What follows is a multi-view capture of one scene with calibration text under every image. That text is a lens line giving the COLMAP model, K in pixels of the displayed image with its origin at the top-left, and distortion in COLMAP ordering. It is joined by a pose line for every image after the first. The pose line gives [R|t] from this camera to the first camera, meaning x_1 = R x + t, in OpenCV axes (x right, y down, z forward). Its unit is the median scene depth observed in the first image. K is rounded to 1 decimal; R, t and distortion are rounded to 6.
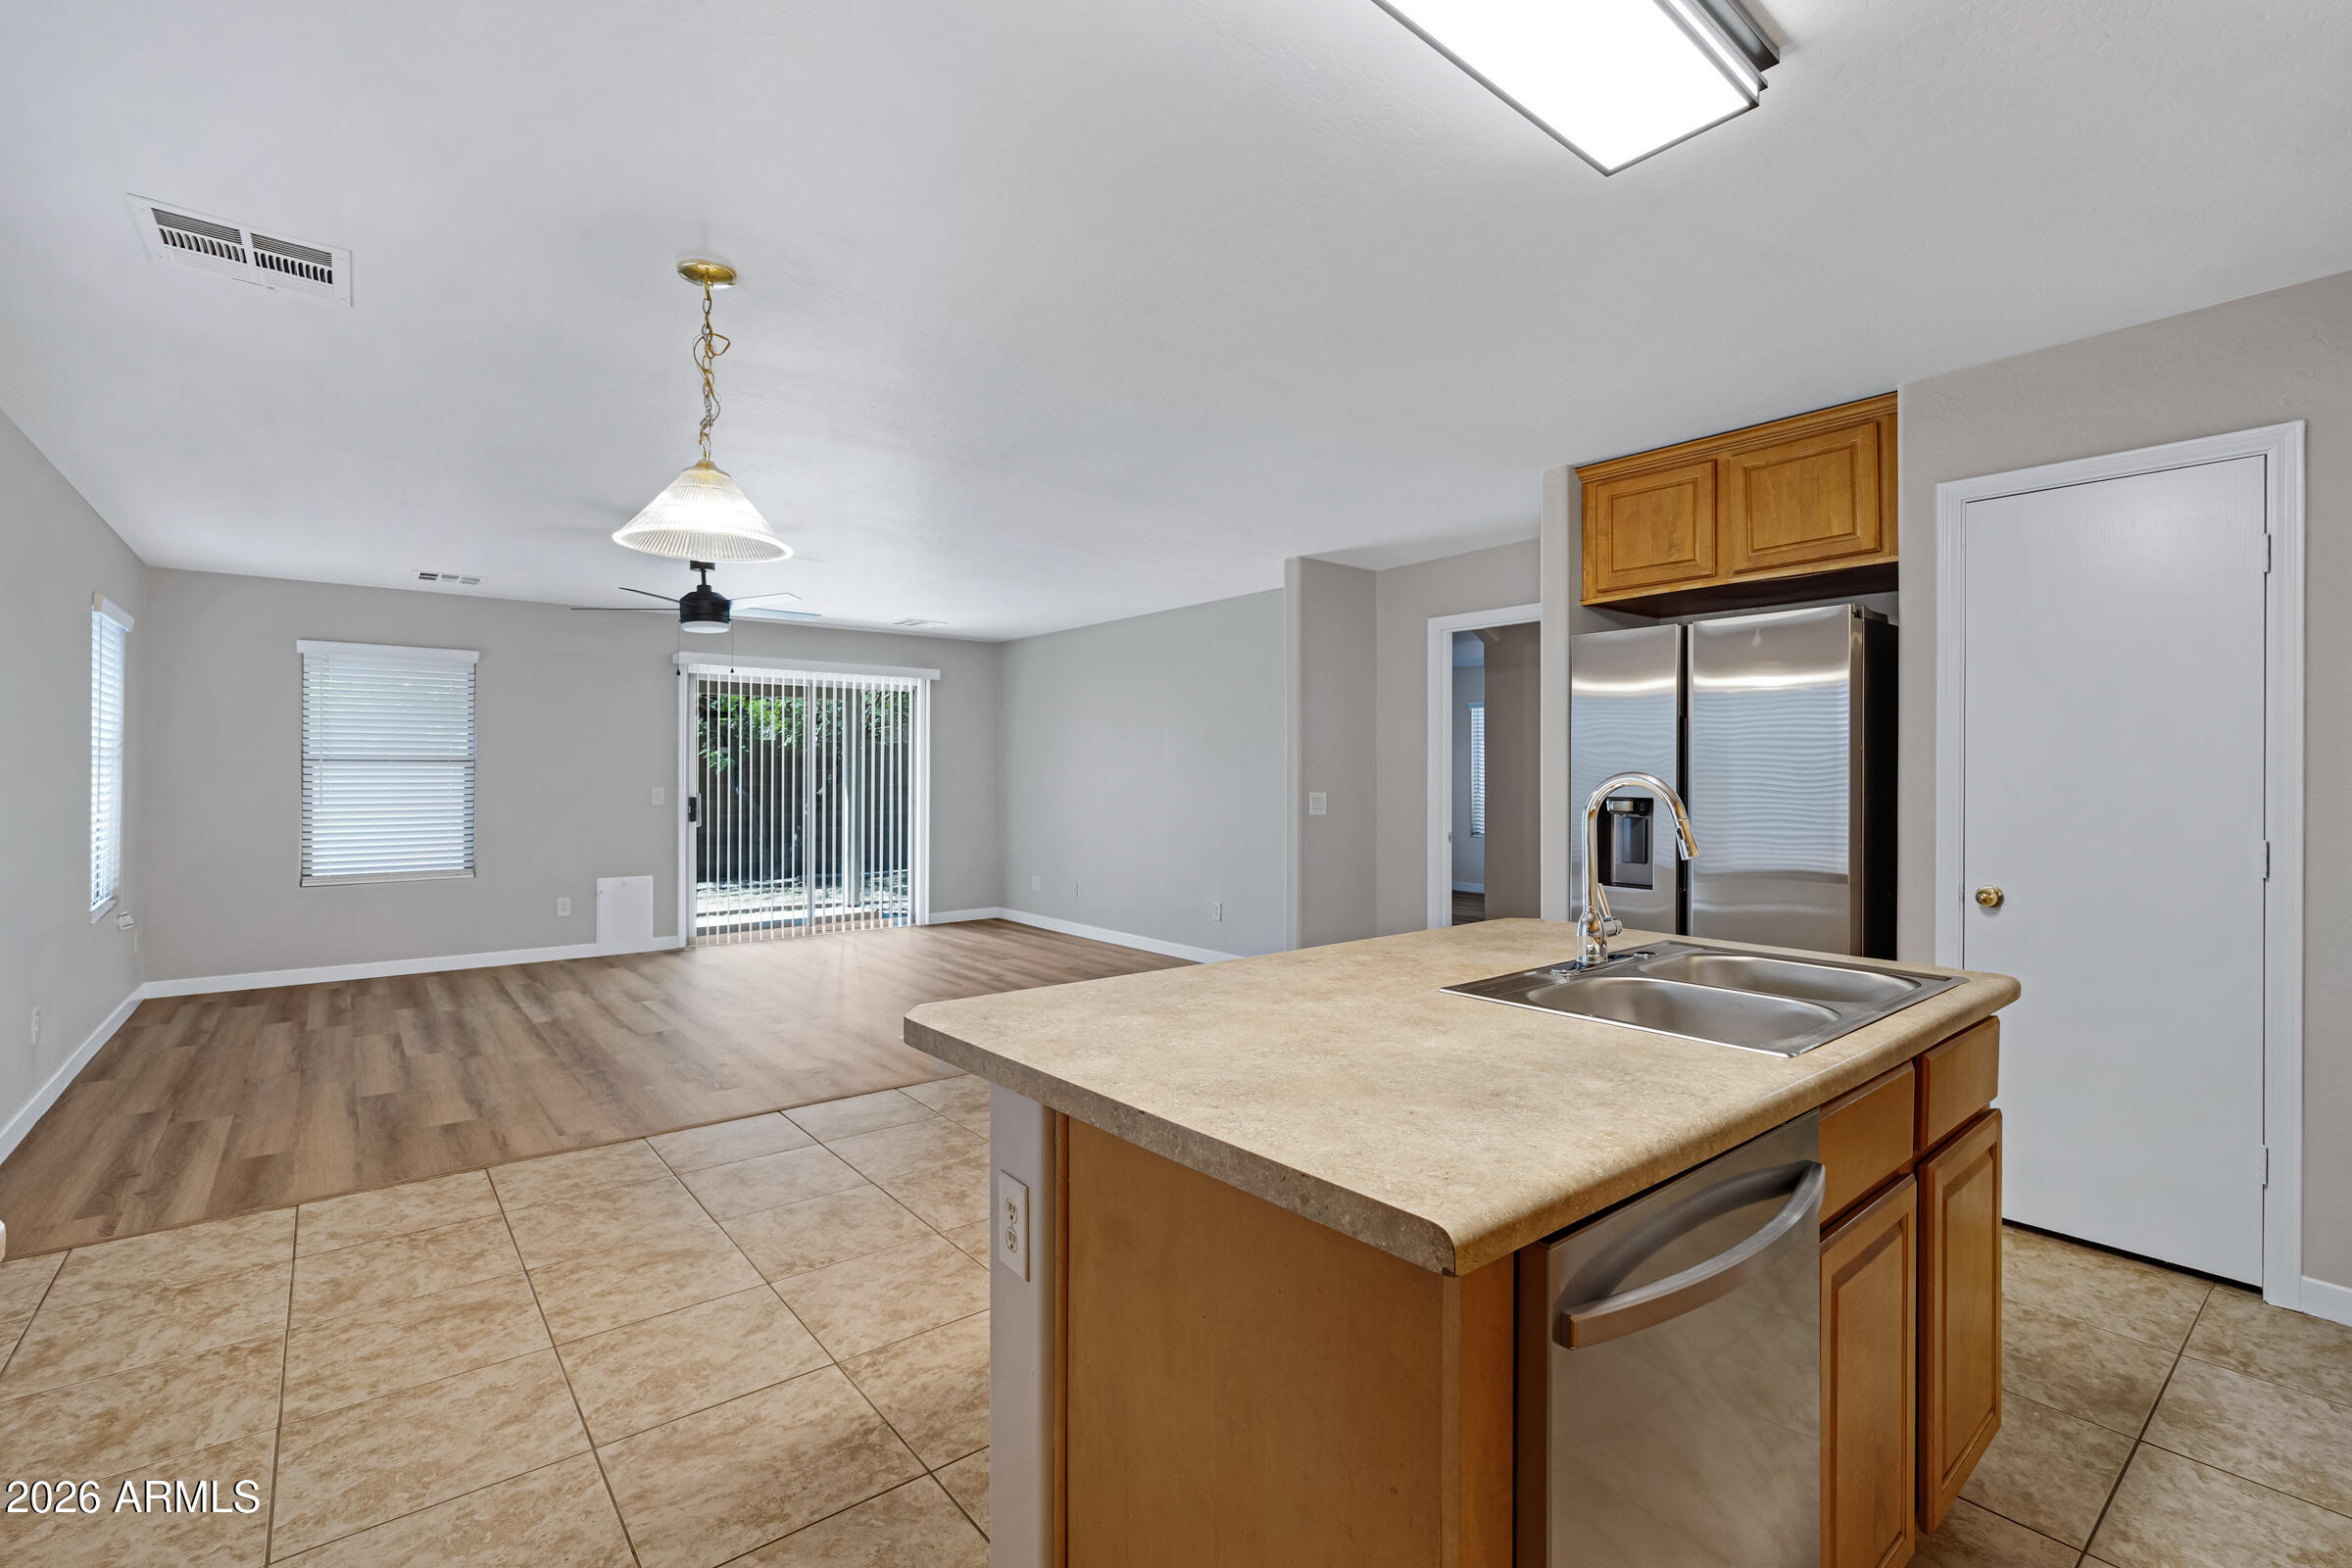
lens RADIAL K [[1025.6, 0, 1179.0], [0, 1025.6, 773.0], [0, 0, 1]] dist [0.003433, -0.000550]
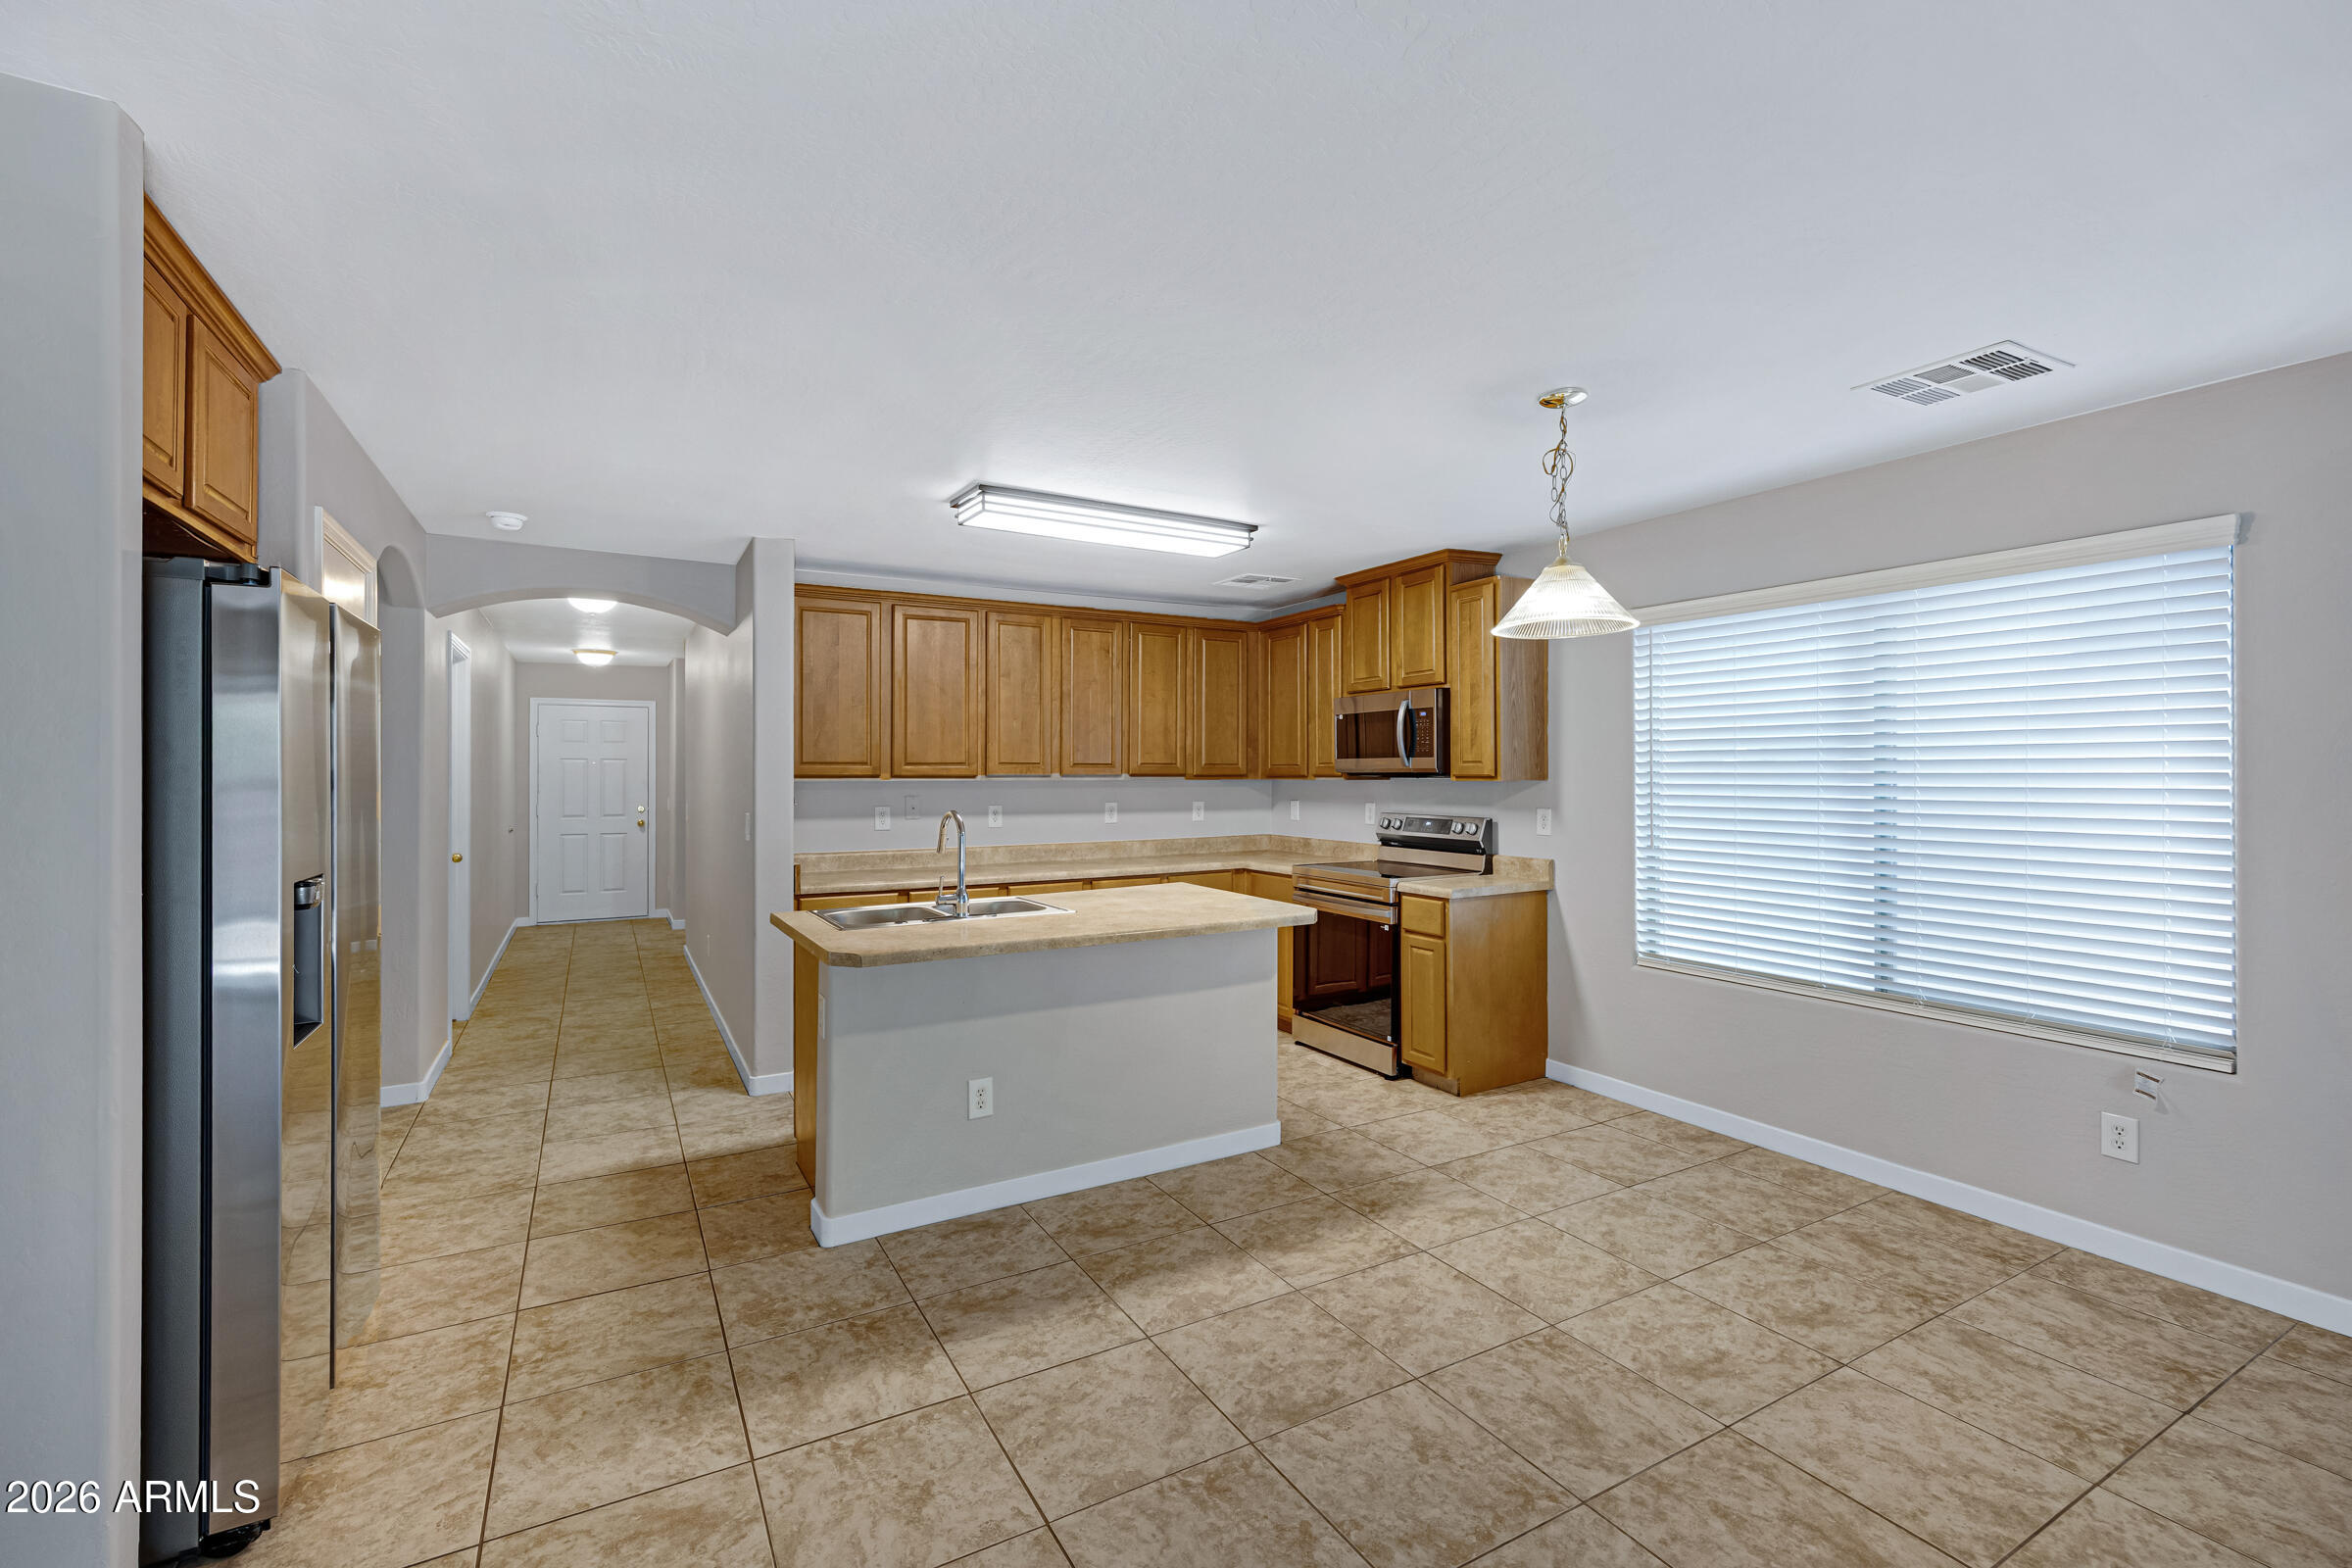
lens RADIAL K [[1028.7, 0, 1161.6], [0, 1028.7, 771.0], [0, 0, 1]] dist [0.001154, 0.000330]
pose [[-0.986002, -0.000621, 0.166731, -0.108428], [-0.001513, 0.999985, -0.005222, -0.027401], [-0.166725, -0.005402, -0.985989, 1.199181]]
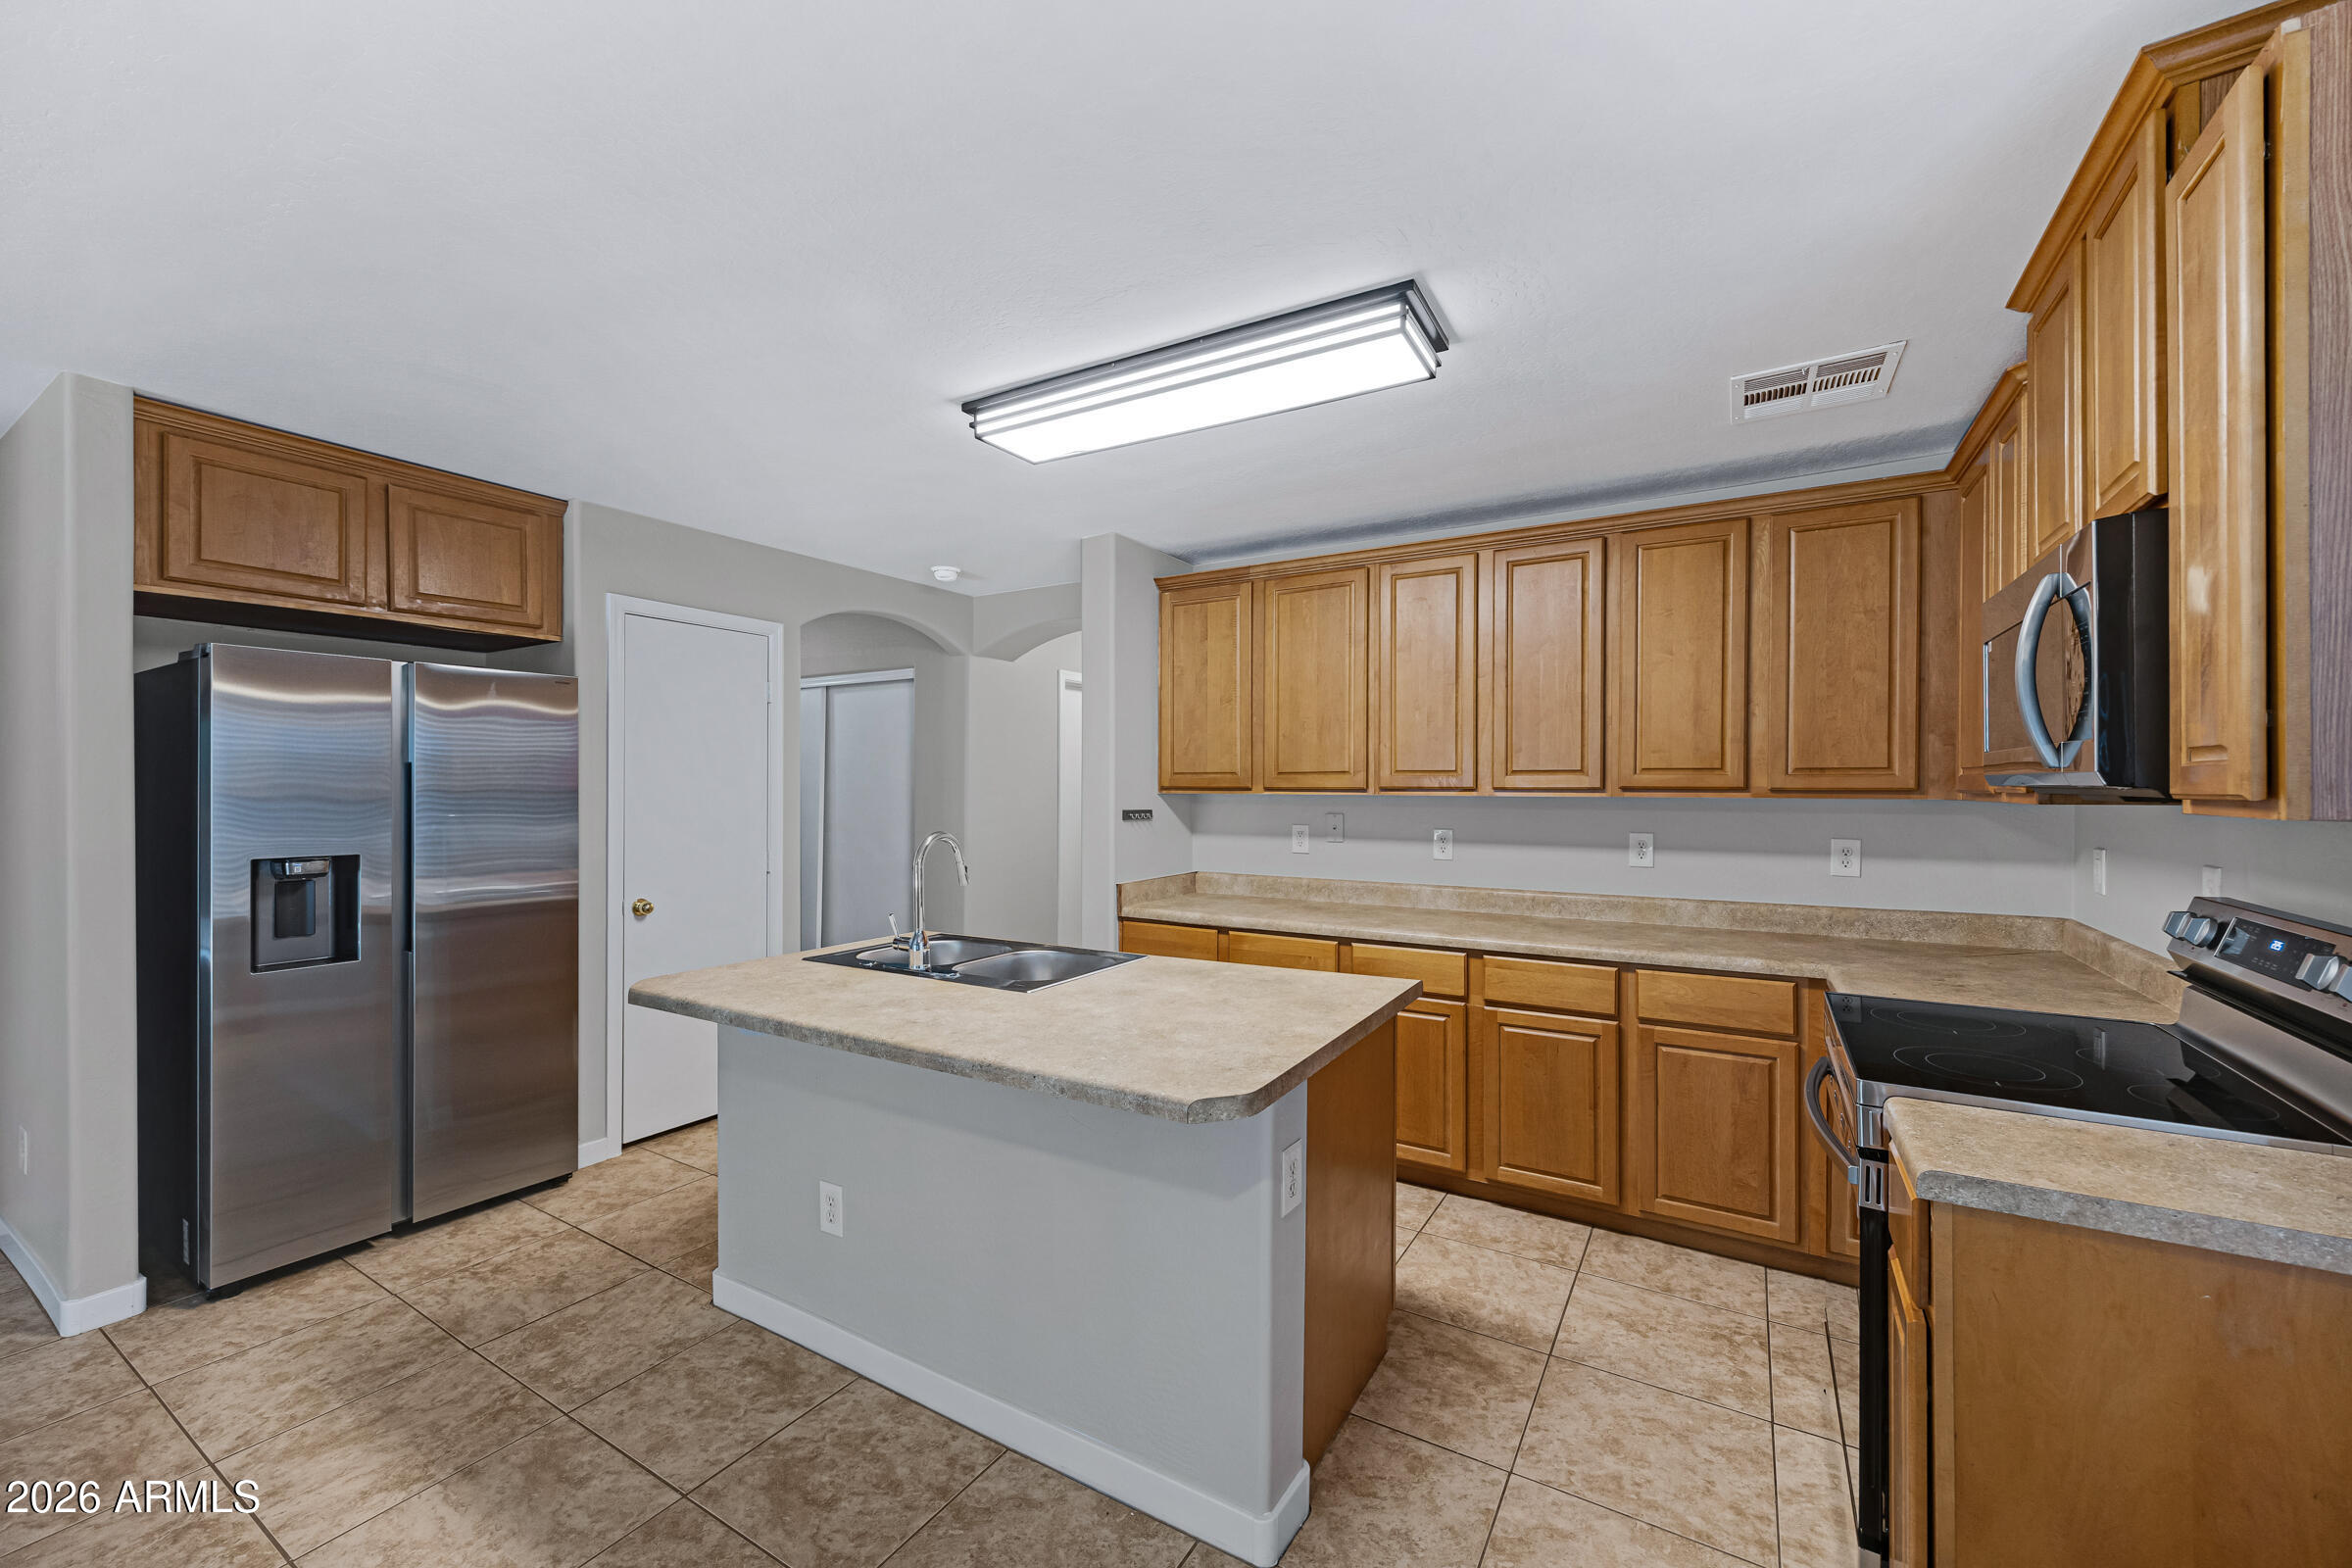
lens RADIAL K [[928.3, 0, 1176.0], [0, 928.3, 784.0], [0, 0, 1]] dist [0.002827, 0.000245]
pose [[-0.331986, -0.000959, 0.943284, -0.401703], [-0.004868, 0.999988, -0.000697, -0.030387], [-0.943272, -0.004824, -0.331987, 0.483617]]
